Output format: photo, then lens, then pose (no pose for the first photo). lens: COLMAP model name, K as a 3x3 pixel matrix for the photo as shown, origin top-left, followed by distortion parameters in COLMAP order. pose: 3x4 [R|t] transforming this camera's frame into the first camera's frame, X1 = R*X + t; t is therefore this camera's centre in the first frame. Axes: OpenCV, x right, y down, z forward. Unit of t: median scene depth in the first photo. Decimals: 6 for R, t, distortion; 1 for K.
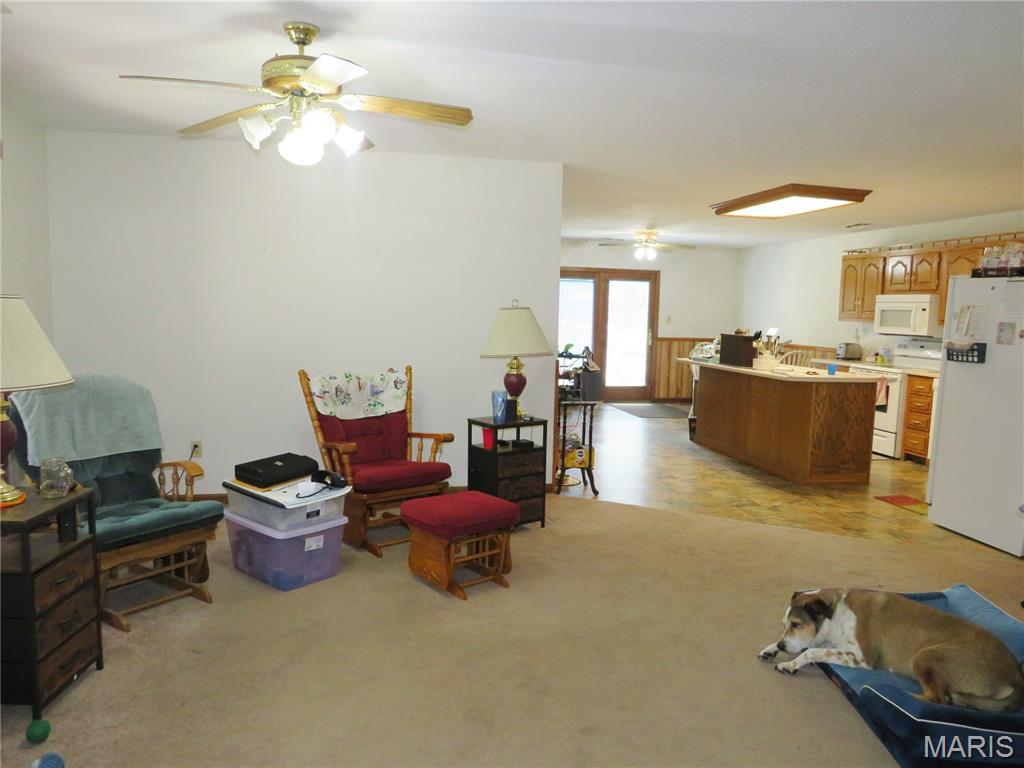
lens RADIAL K [[723.1, 0, 512.0], [0, 723.1, 384.0], [0, 0, 1]] dist [-0.016724, -0.000628]
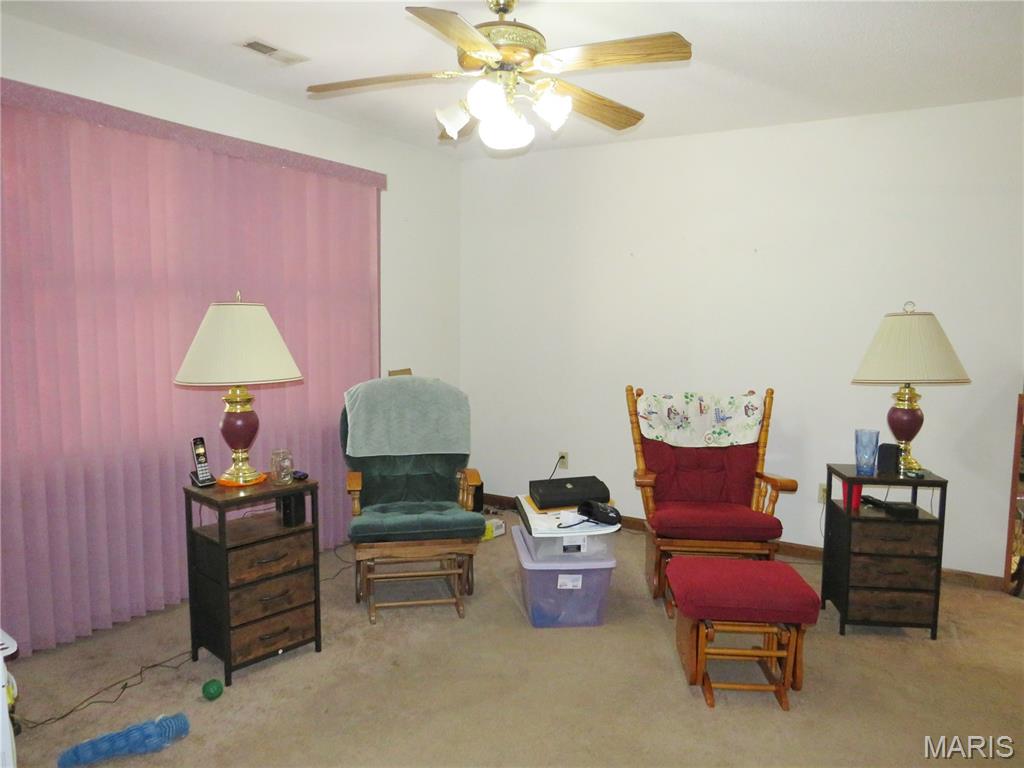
lens RADIAL K [[723.1, 0, 512.0], [0, 723.1, 384.0], [0, 0, 1]] dist [-0.016724, -0.000628]
pose [[0.722754, 0.051589, -0.689177, 0.220767], [-0.068764, 0.997630, 0.002565, -0.014020], [0.687676, 0.045537, 0.724589, 0.250375]]
